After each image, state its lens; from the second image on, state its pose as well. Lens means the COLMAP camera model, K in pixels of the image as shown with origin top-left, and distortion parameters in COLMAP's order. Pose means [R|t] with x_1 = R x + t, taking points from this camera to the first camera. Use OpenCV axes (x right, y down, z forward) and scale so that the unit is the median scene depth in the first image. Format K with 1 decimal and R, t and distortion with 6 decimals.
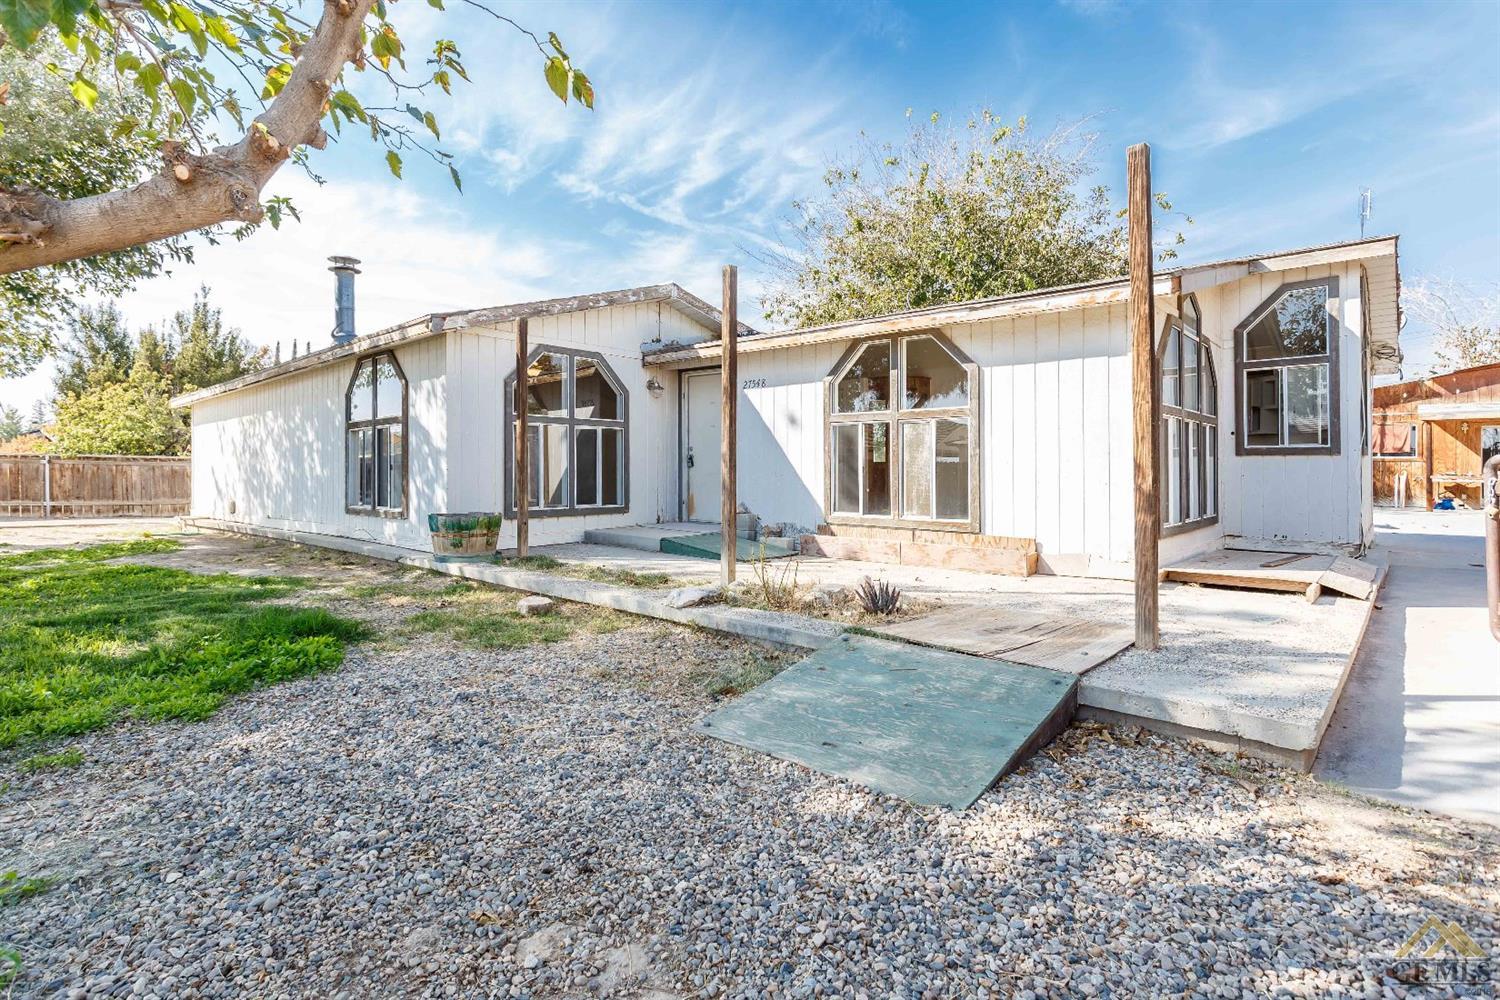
lens RADIAL K [[721.3, 0, 749.7], [0, 721.3, 444.4], [0, 0, 1]] dist [0.000846, 0.000288]
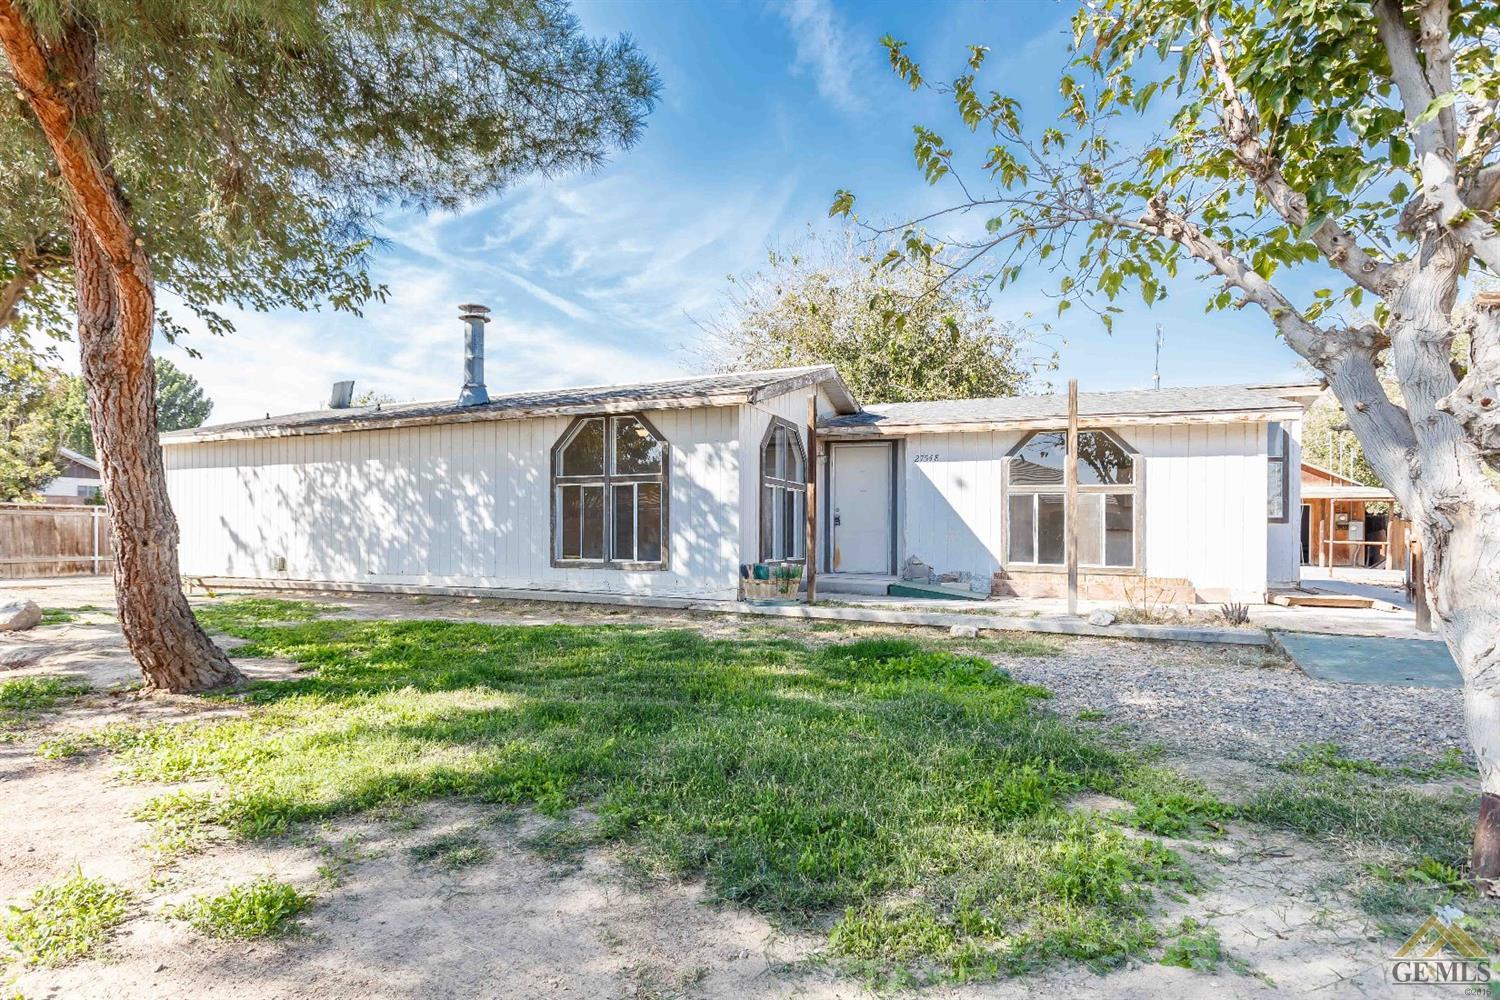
lens RADIAL K [[734.9, 0, 747.8], [0, 734.9, 514.1], [0, 0, 1]] dist [-0.001734, -0.000164]
pose [[0.943733, 0.018160, 0.330210, -0.672142], [-0.022672, 0.999695, 0.009818, 0.004869], [-0.329931, -0.016752, 0.943856, -0.070470]]
